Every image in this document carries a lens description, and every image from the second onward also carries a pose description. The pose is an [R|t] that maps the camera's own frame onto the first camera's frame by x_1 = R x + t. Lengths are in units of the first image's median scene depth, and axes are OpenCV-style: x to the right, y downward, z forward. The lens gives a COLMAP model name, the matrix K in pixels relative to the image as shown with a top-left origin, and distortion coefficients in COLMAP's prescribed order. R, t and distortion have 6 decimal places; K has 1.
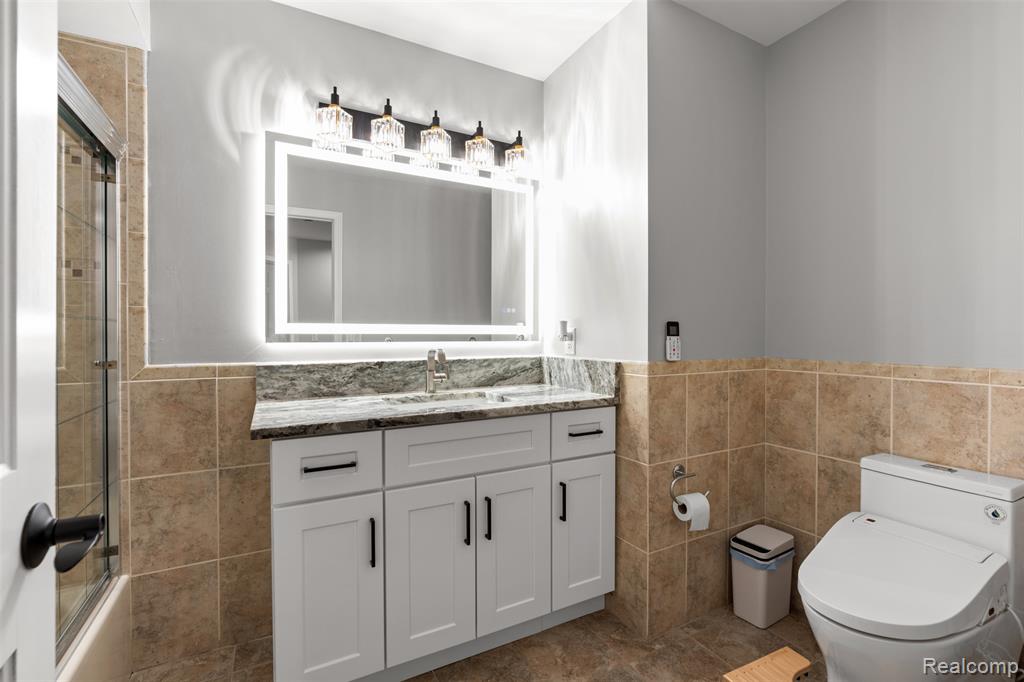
lens RADIAL K [[463.0, 0, 513.4], [0, 463.0, 338.4], [0, 0, 1]] dist [-0.013469, 0.003962]
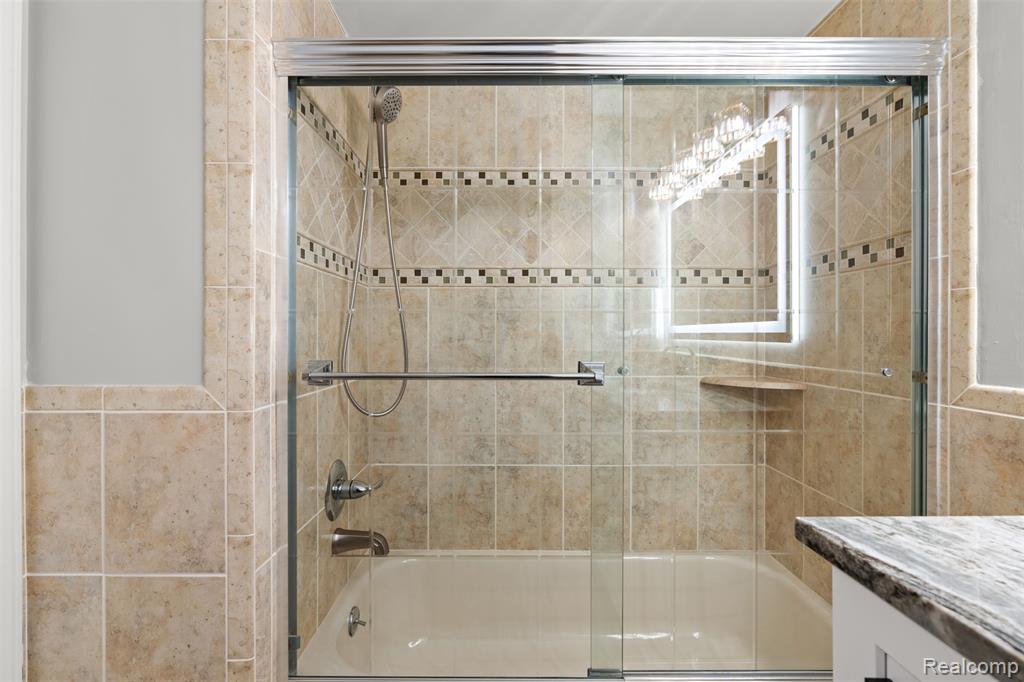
lens RADIAL K [[463.0, 0, 508.6], [0, 463.0, 335.4], [0, 0, 1]] dist [-0.013469, 0.003962]
pose [[-0.470303, -0.001479, -0.882504, 0.024100], [-0.009992, 0.999943, 0.003649, -0.001789], [0.882448, 0.010534, -0.470292, 0.753447]]
